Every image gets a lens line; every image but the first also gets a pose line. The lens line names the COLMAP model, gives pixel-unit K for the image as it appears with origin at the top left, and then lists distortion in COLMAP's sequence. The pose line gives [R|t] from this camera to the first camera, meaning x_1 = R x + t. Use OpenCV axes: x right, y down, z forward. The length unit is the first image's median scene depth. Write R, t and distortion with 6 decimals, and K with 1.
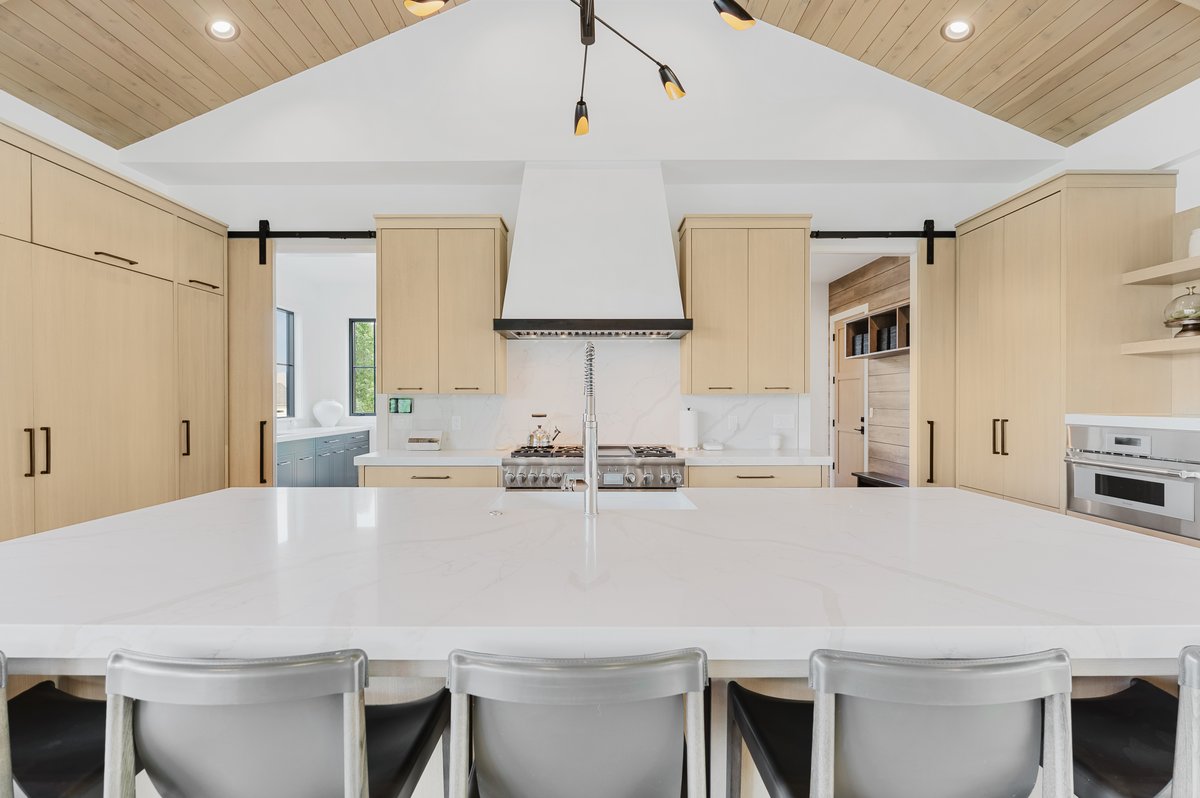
lens RADIAL K [[543.5, 0, 600.3], [0, 543.5, 401.9], [0, 0, 1]] dist [-0.002779, -0.000169]
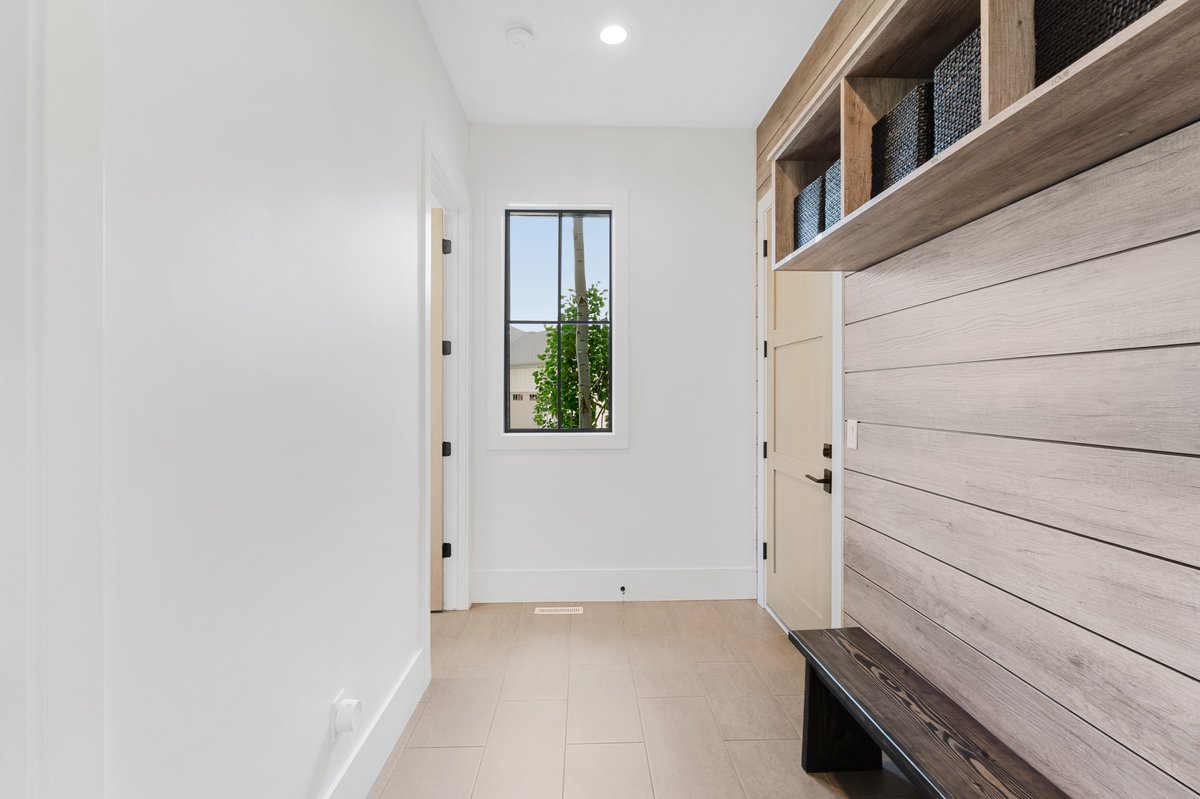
lens RADIAL K [[543.5, 0, 598.6], [0, 543.5, 397.1], [0, 0, 1]] dist [-0.002779, -0.000169]
pose [[0.999727, -0.002463, 0.023229, 0.557589], [0.002479, 0.999997, -0.000664, -0.004878], [-0.023227, 0.000721, 0.999730, 1.113290]]
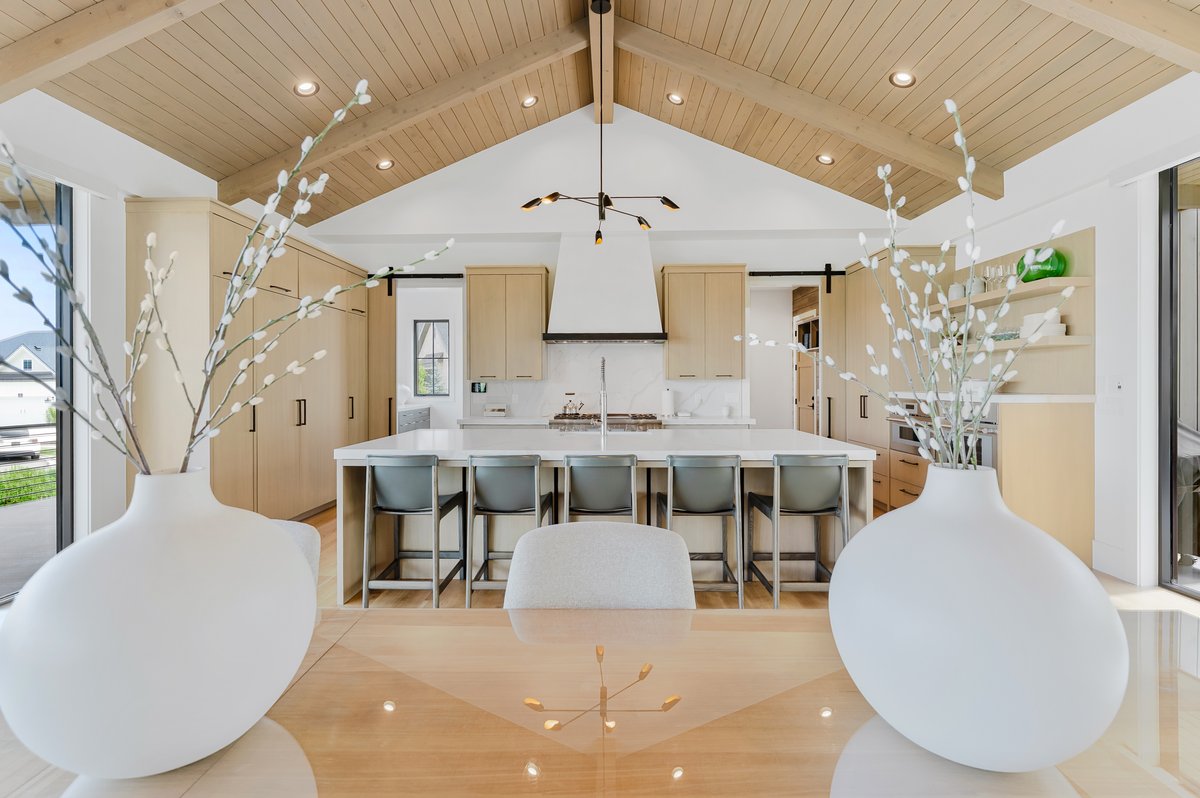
lens RADIAL K [[543.5, 0, 597.4], [0, 543.5, 387.3], [0, 0, 1]] dist [-0.002779, -0.000169]
pose [[0.999668, -0.001870, -0.025712, 0.004944], [0.001965, 0.999991, 0.003666, 0.000700], [0.025705, -0.003715, 0.999663, -0.525233]]
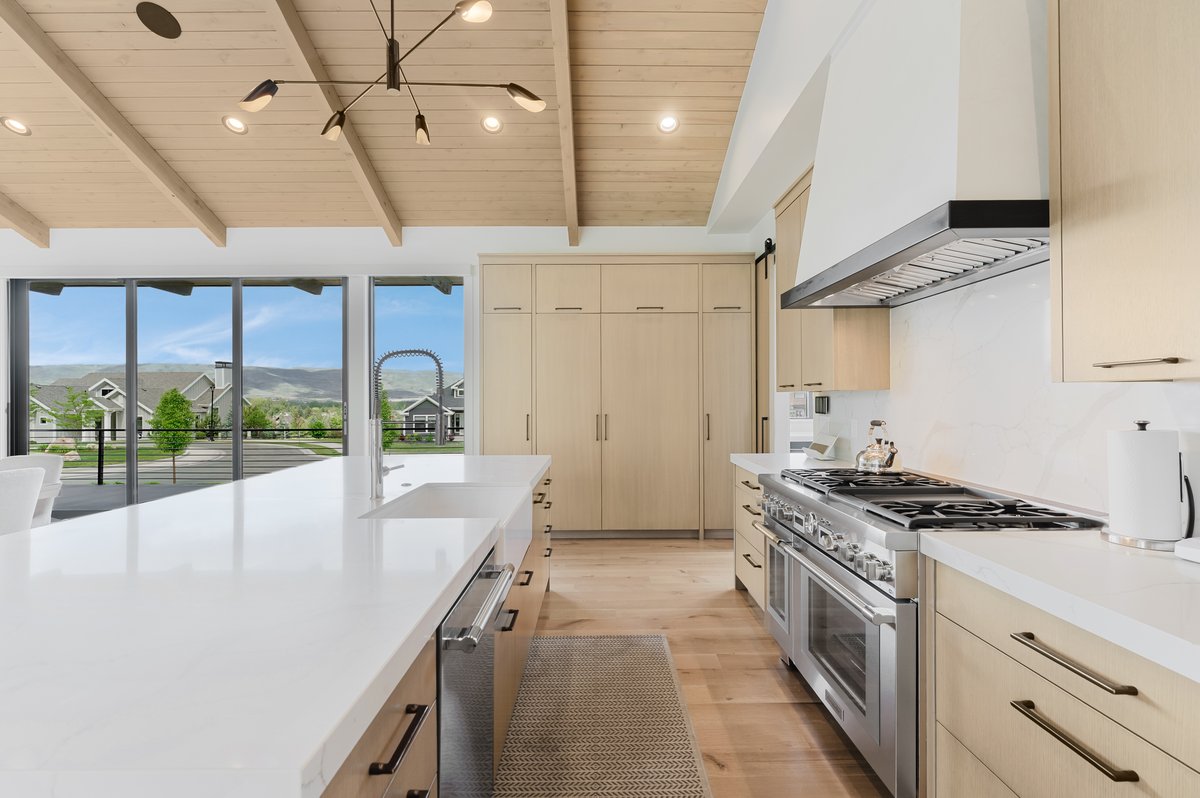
lens RADIAL K [[543.5, 0, 598.1], [0, 543.5, 397.2], [0, 0, 1]] dist [-0.002779, -0.000169]
pose [[-0.006016, -0.000529, -0.999982, 0.511736], [0.001496, 0.999999, -0.000538, -0.005445], [0.999981, -0.001499, -0.006015, 0.649160]]
